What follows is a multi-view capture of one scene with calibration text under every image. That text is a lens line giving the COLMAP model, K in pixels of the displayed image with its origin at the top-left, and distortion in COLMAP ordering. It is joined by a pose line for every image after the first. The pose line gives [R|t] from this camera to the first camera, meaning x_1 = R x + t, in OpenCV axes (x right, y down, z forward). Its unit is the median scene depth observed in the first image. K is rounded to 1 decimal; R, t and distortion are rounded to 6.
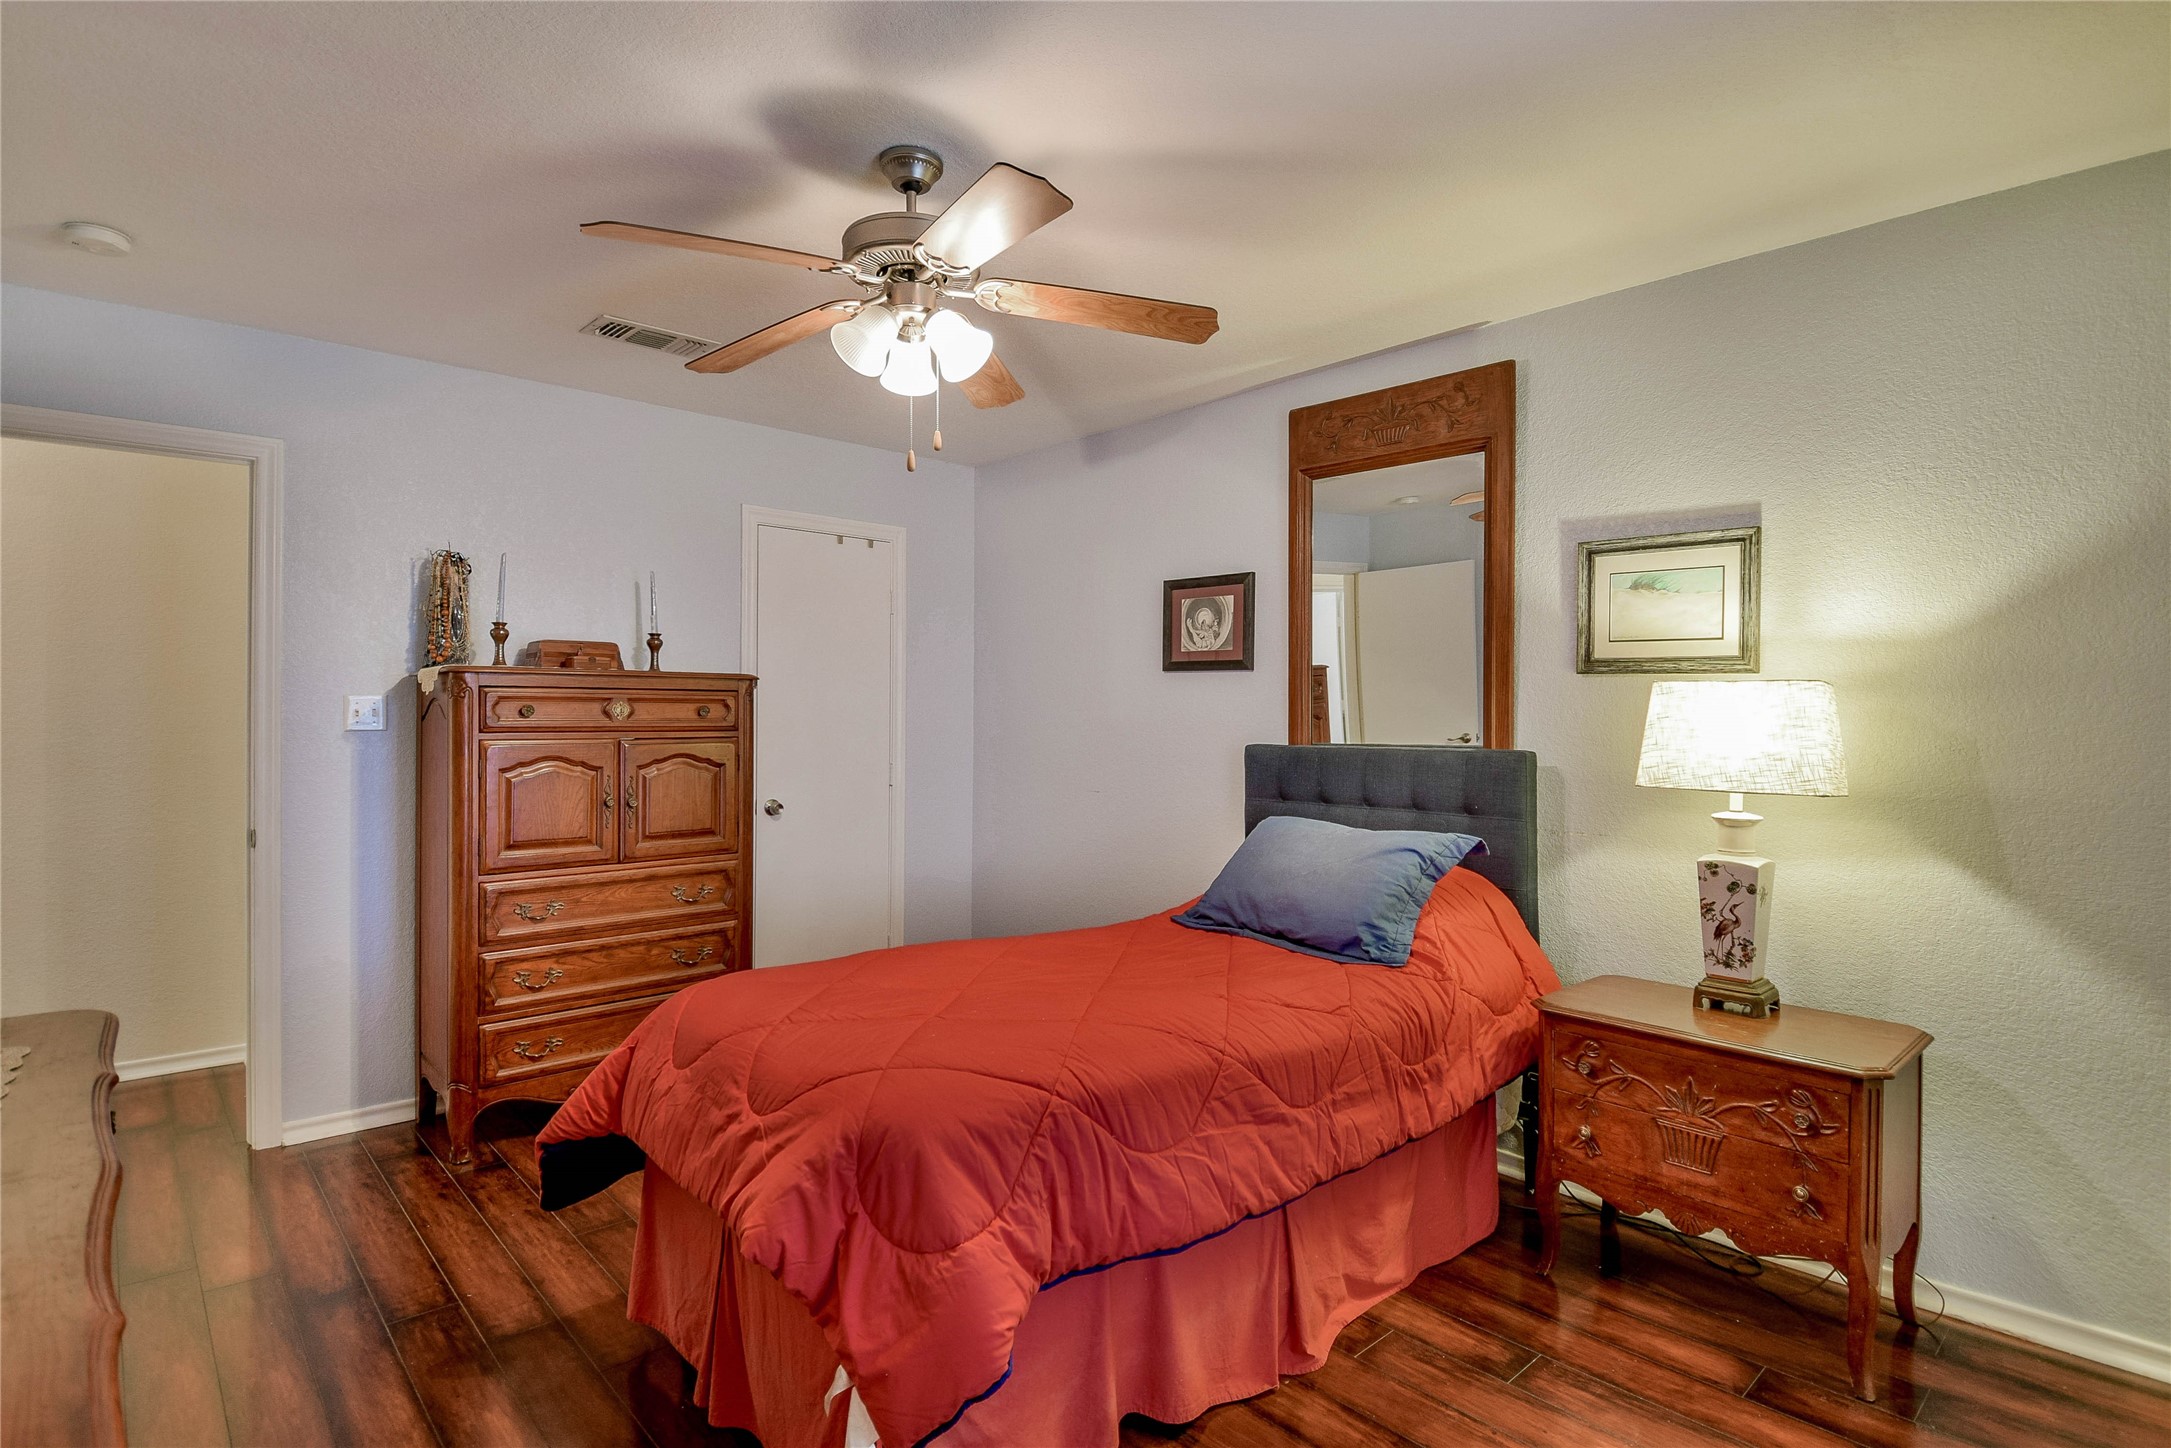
lens RADIAL K [[1061.5, 0, 1077.1], [0, 1061.5, 709.4], [0, 0, 1]] dist [0.016197, -0.034246]
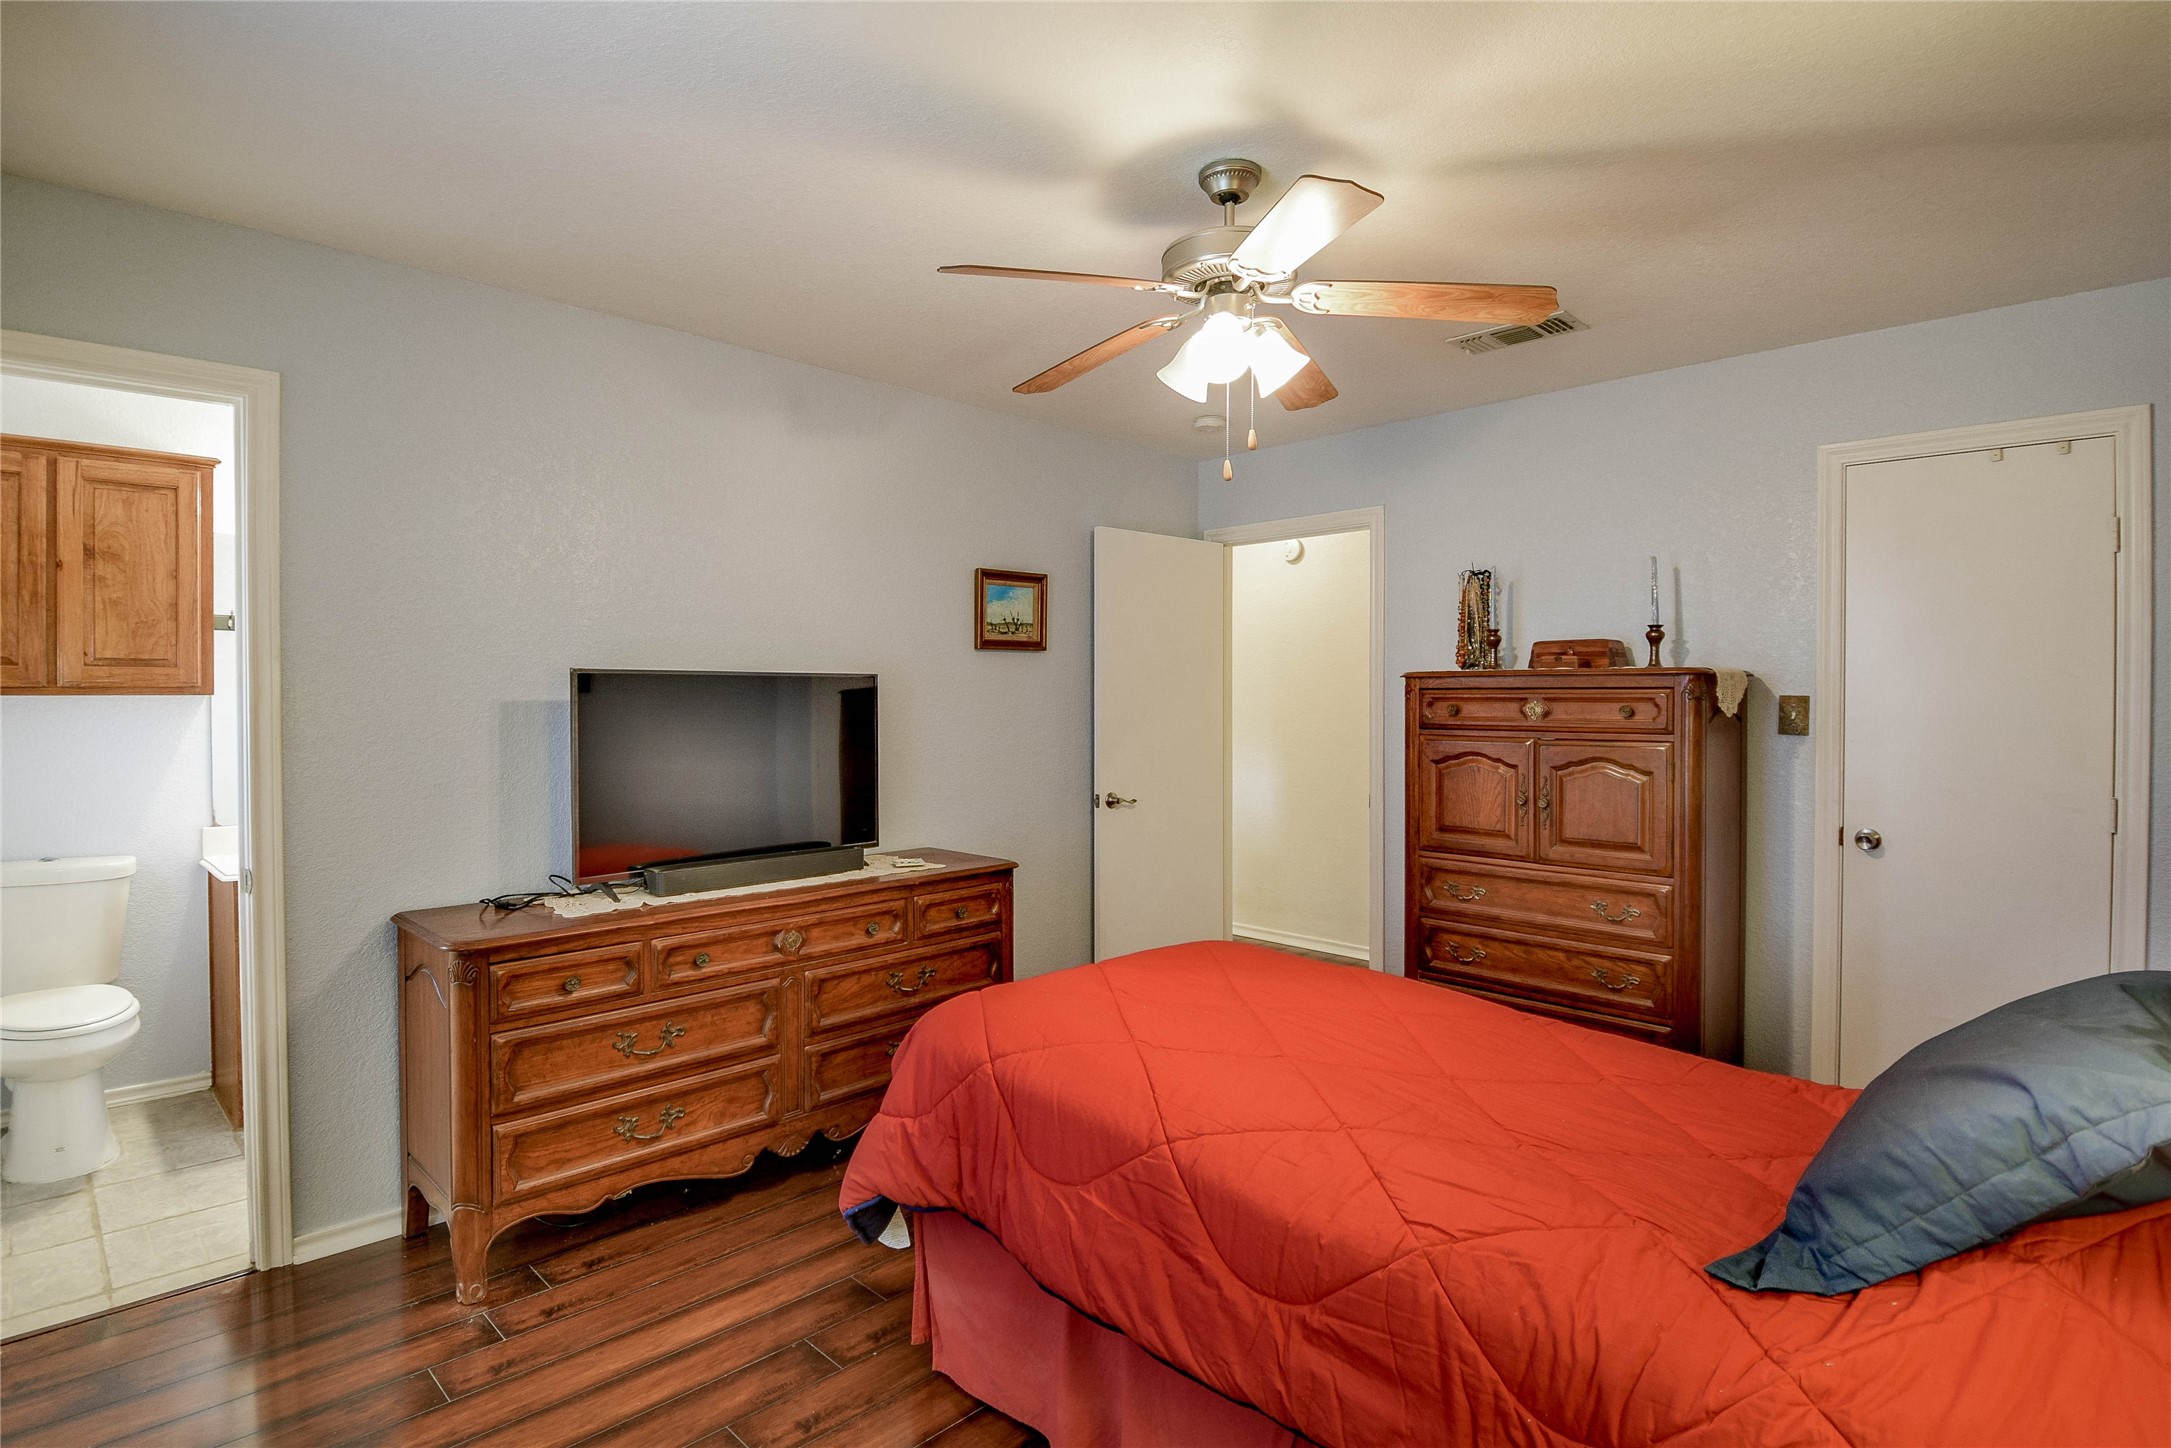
lens RADIAL K [[1073.8, 0, 1077.9], [0, 1073.8, 709.8], [0, 0, 1]] dist [0.001149, -0.018978]
pose [[0.045081, 0.005665, -0.998967, 0.551322], [0.003432, 0.999977, 0.005825, -0.006714], [0.998977, -0.003691, 0.045060, 0.517203]]
